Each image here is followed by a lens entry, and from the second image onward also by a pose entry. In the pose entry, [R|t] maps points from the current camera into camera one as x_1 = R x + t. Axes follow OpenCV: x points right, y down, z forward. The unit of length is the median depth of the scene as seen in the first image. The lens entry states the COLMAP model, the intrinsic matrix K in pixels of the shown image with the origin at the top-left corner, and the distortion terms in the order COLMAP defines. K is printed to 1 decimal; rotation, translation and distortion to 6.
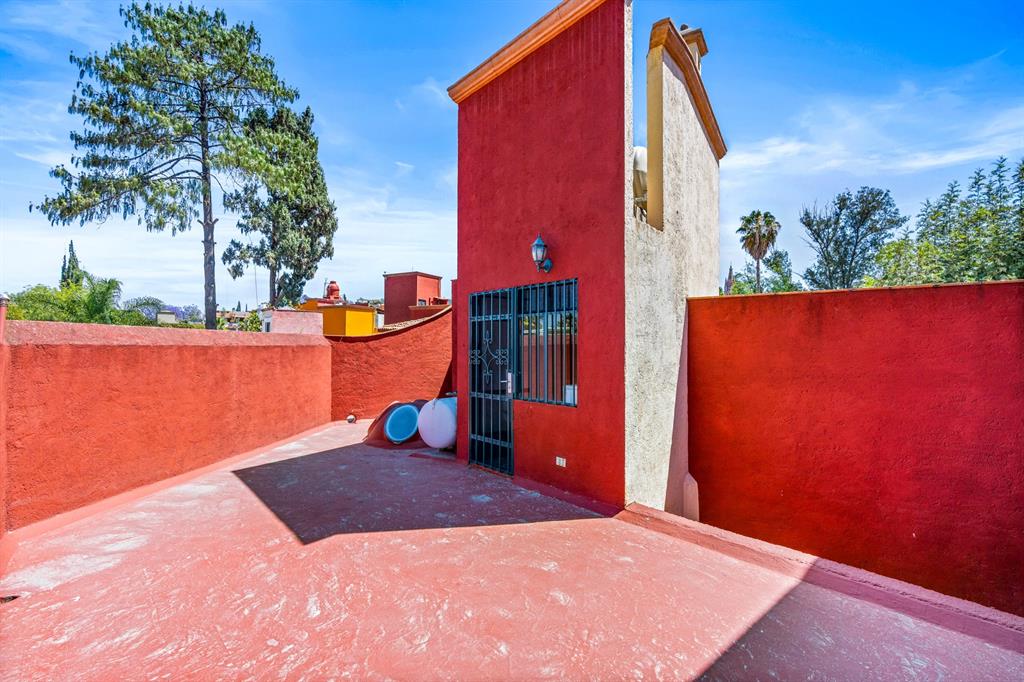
lens RADIAL K [[465.8, 0, 512.8], [0, 465.8, 345.8], [0, 0, 1]] dist [-0.011274, 0.001124]
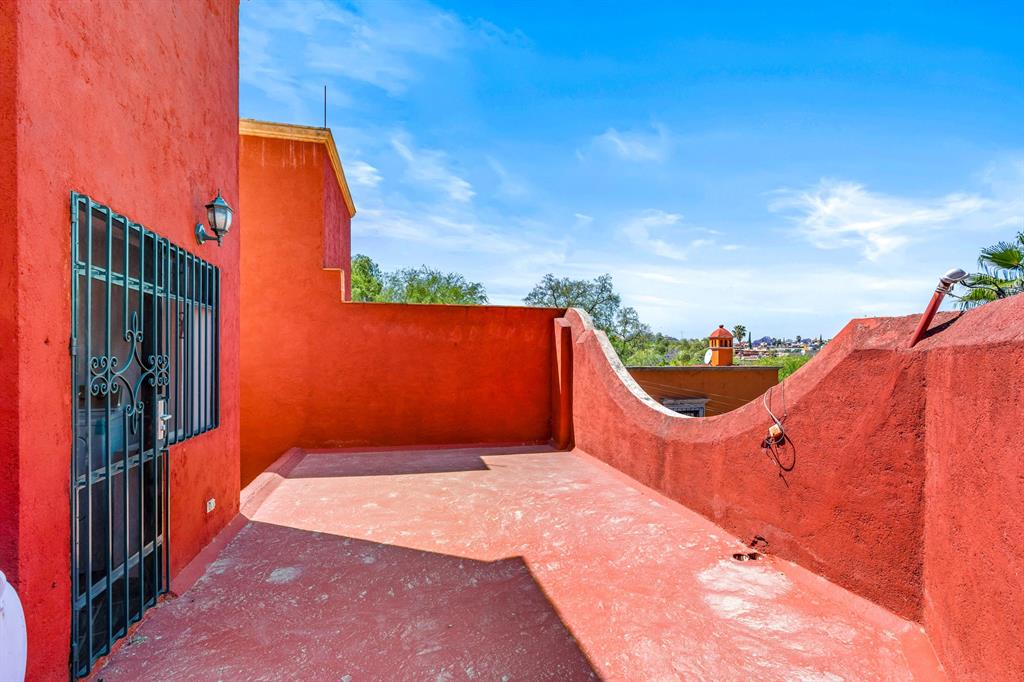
lens RADIAL K [[465.8, 0, 511.0], [0, 465.8, 347.0], [0, 0, 1]] dist [-0.011274, 0.001124]
pose [[-0.896348, 0.006862, 0.443299, -0.899193], [-0.006646, 0.999560, -0.028911, 0.015836], [-0.443302, -0.028861, -0.895908, 1.975167]]
